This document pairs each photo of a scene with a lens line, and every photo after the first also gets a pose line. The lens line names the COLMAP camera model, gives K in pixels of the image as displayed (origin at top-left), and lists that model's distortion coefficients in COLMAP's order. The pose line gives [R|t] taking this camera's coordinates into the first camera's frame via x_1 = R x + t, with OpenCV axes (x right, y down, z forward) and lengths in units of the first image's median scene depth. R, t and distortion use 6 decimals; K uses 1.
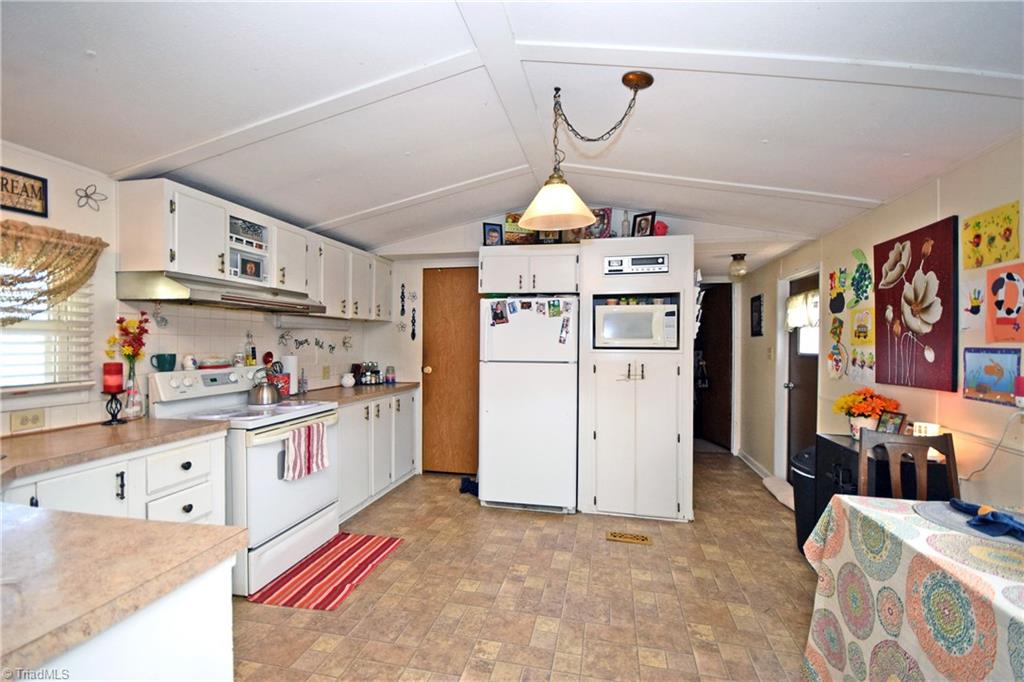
lens RADIAL K [[448.2, 0, 512.2], [0, 448.2, 340.8], [0, 0, 1]] dist [0.001654, -0.006408]
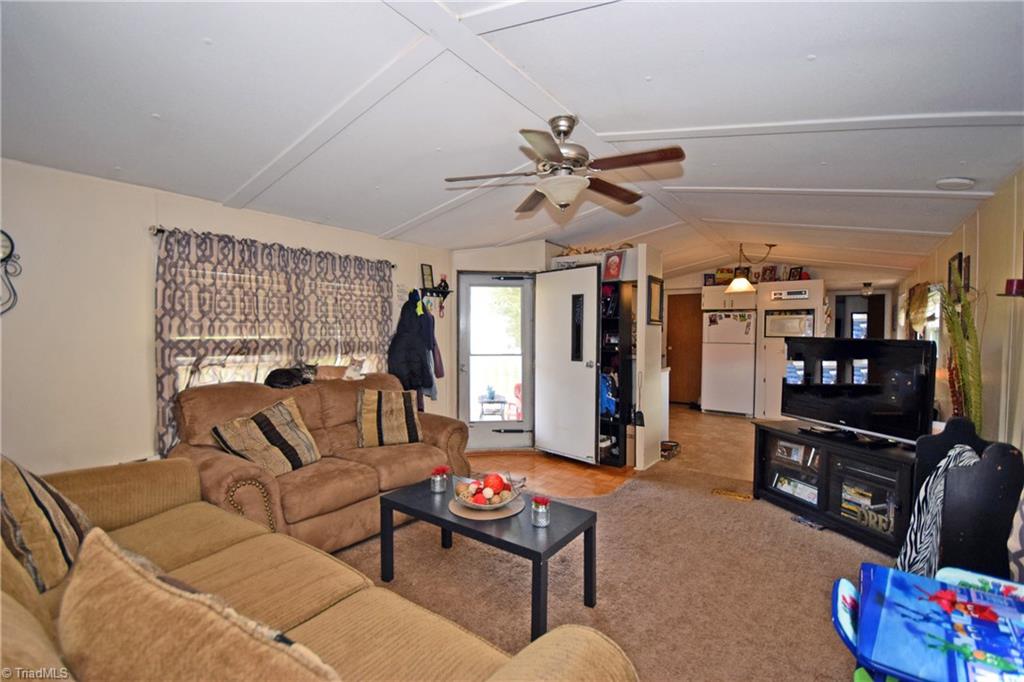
lens RADIAL K [[448.2, 0, 509.5], [0, 448.2, 342.1], [0, 0, 1]] dist [0.001654, -0.006408]
pose [[0.913050, 0.014306, -0.407598, -0.042568], [-0.006565, 0.999771, 0.020383, 0.005574], [0.407796, -0.015935, 0.912934, -1.281816]]
